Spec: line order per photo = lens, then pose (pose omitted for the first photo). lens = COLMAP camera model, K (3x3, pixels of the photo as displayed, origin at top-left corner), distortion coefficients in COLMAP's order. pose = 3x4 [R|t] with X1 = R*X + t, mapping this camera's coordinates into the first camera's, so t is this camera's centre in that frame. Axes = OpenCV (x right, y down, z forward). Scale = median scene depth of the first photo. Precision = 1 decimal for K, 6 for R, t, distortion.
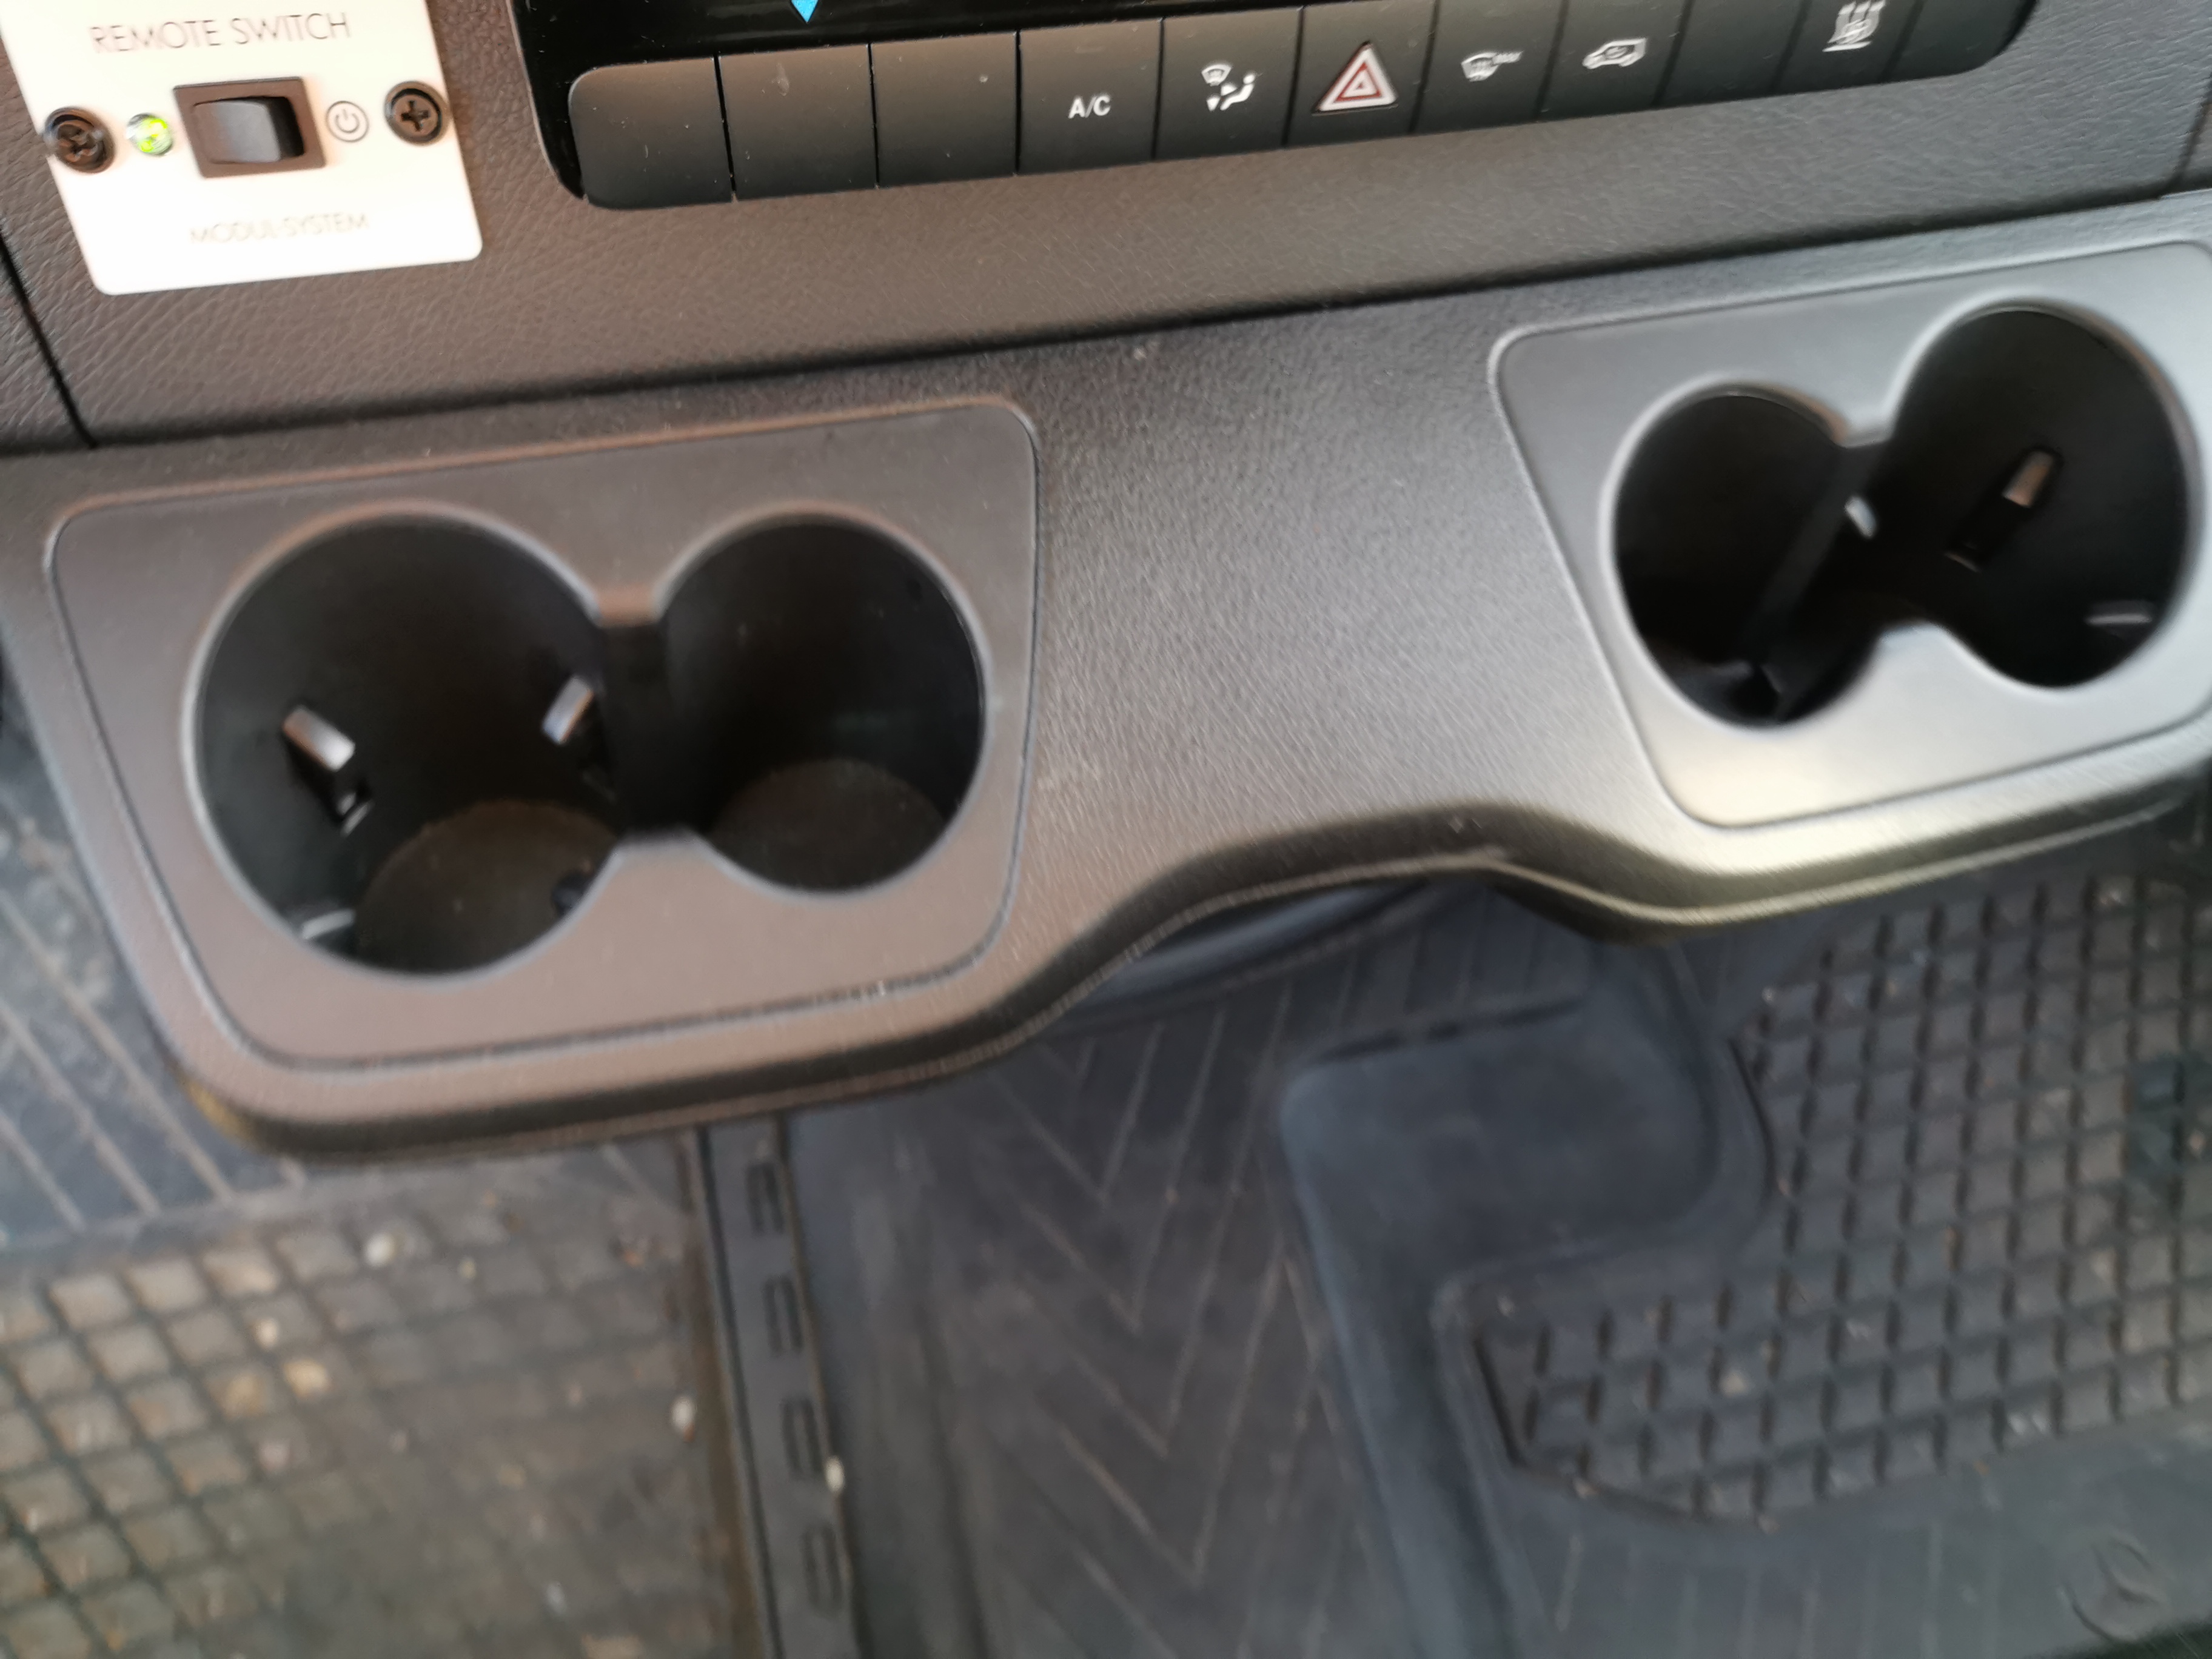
lens RADIAL K [[1579.1, 0, 1106.0], [0, 1579.1, 829.5], [0, 0, 1]] dist [-0.009624, -0.002236]
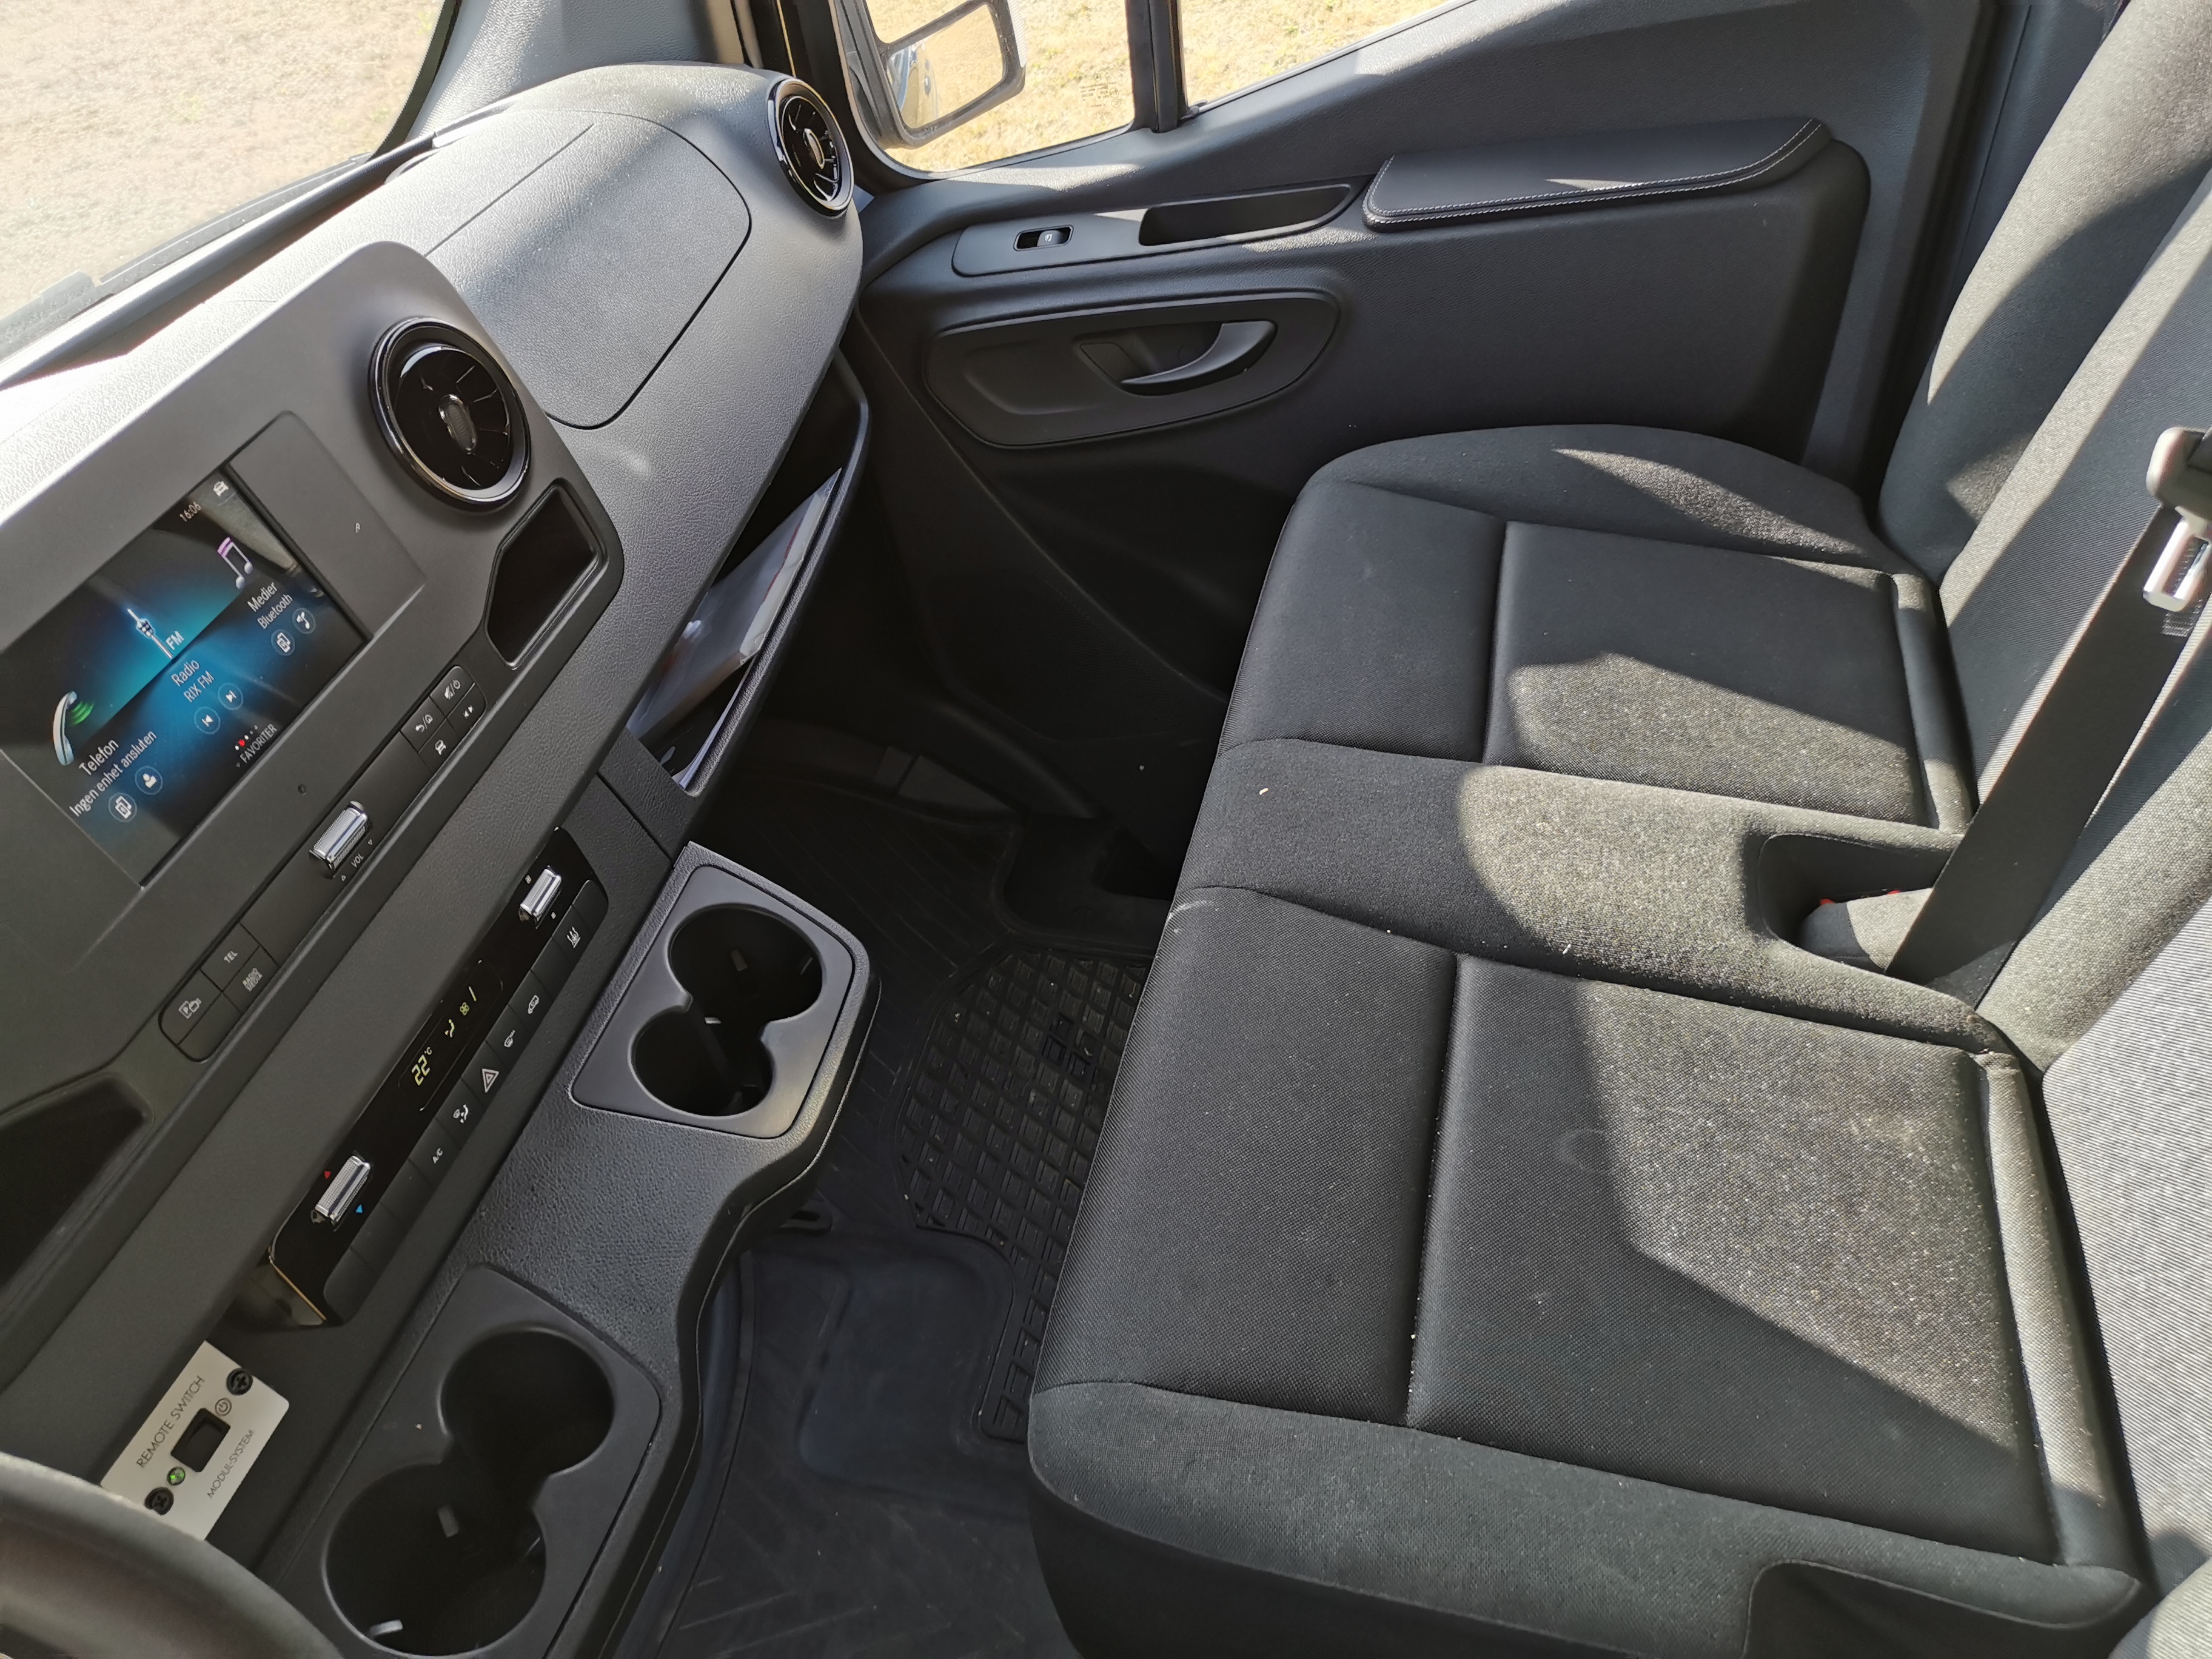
lens RADIAL K [[1579.1, 0, 1106.0], [0, 1579.1, 829.5], [0, 0, 1]] dist [-0.009624, -0.002236]
pose [[0.413964, -0.666424, 0.620091, -0.644225], [0.849463, 0.527648, -0.000017, 0.179162], [-0.327178, 0.526752, 0.784530, -1.397996]]
